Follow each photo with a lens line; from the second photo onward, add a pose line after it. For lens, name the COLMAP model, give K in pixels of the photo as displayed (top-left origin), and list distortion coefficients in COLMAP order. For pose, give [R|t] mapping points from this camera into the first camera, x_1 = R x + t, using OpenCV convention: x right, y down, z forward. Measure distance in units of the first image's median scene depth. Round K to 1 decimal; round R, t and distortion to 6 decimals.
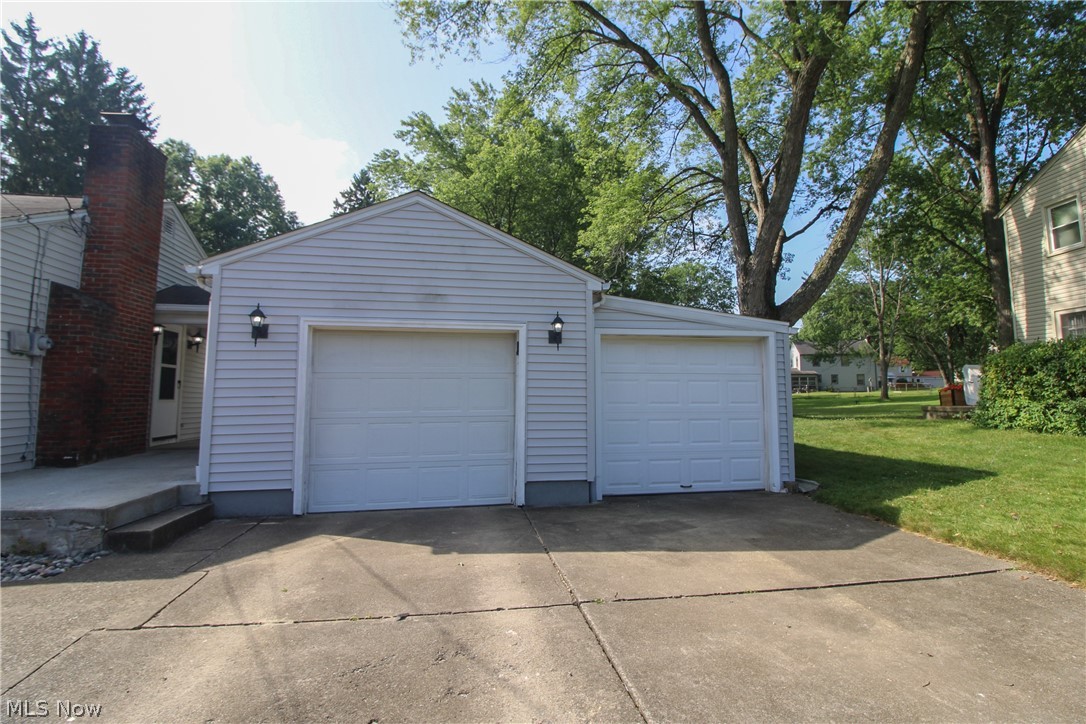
lens RADIAL K [[511.6, 0, 537.8], [0, 511.6, 361.9], [0, 0, 1]] dist [-0.016128, -0.000455]
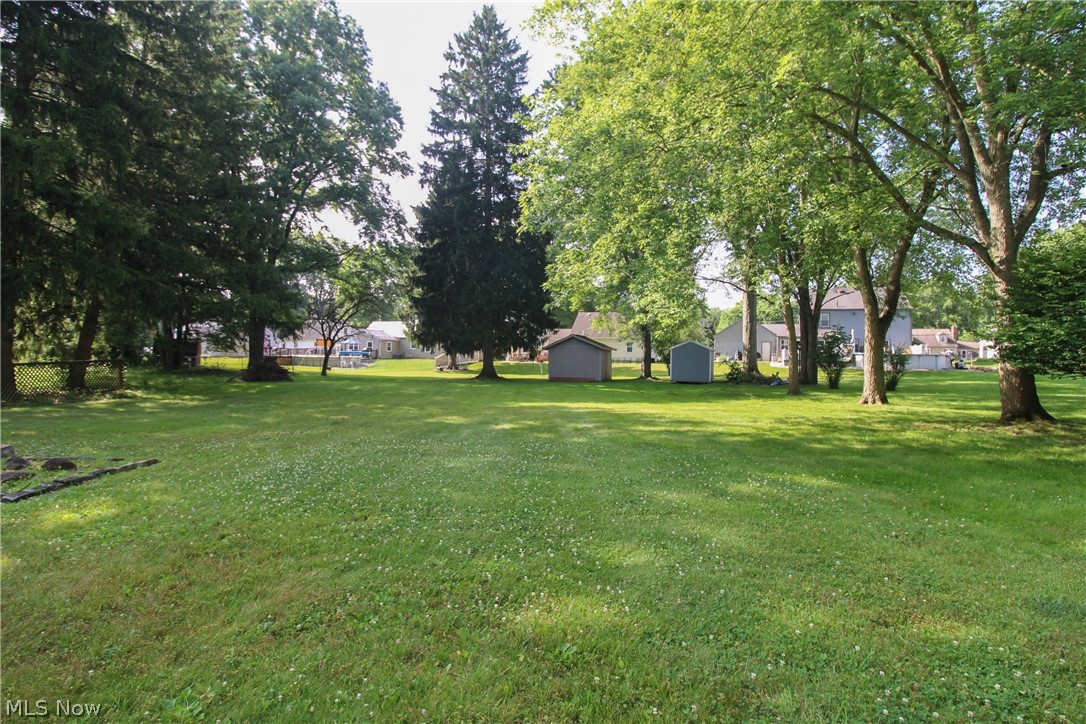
lens RADIAL K [[511.6, 0, 549.9], [0, 511.6, 363.0], [0, 0, 1]] dist [-0.016128, -0.000455]
pose [[0.992139, 0.023977, -0.122826, -1.228845], [-0.014353, 0.996799, 0.078650, 0.211282], [0.124318, -0.076269, 0.989307, 2.383356]]
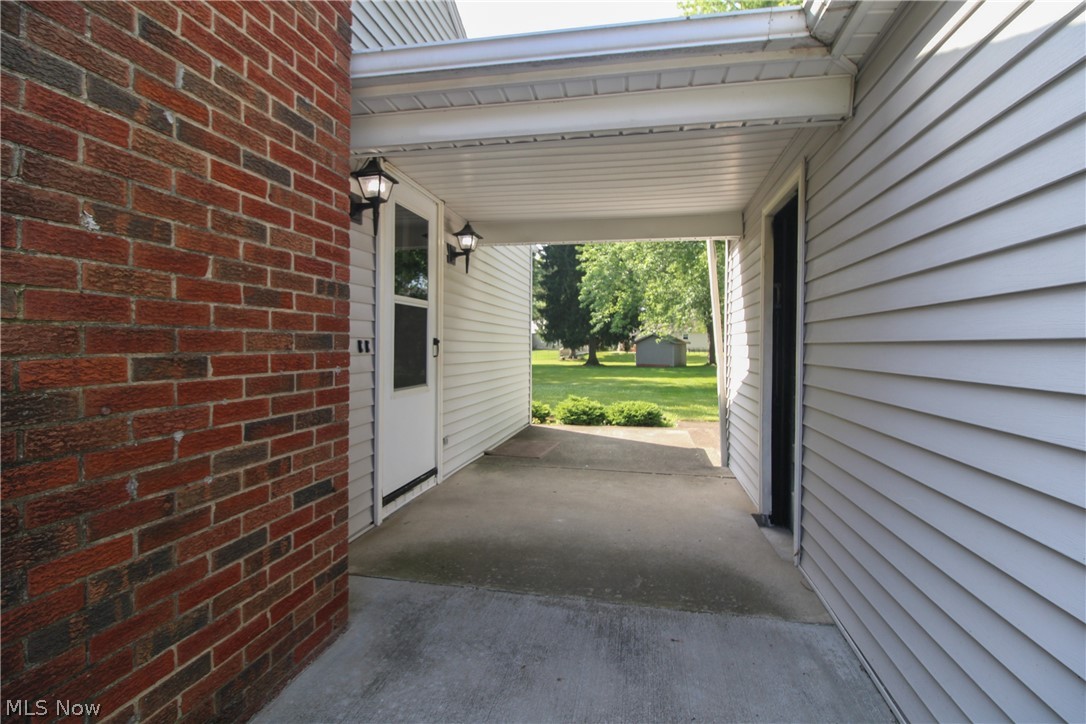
lens RADIAL K [[511.6, 0, 546.4], [0, 511.6, 356.2], [0, 0, 1]] dist [-0.016128, -0.000455]
pose [[0.927923, 0.007395, -0.372698, -0.478918], [0.027581, 0.995701, 0.088425, 0.017188], [0.371749, -0.092331, 0.923730, 0.663587]]
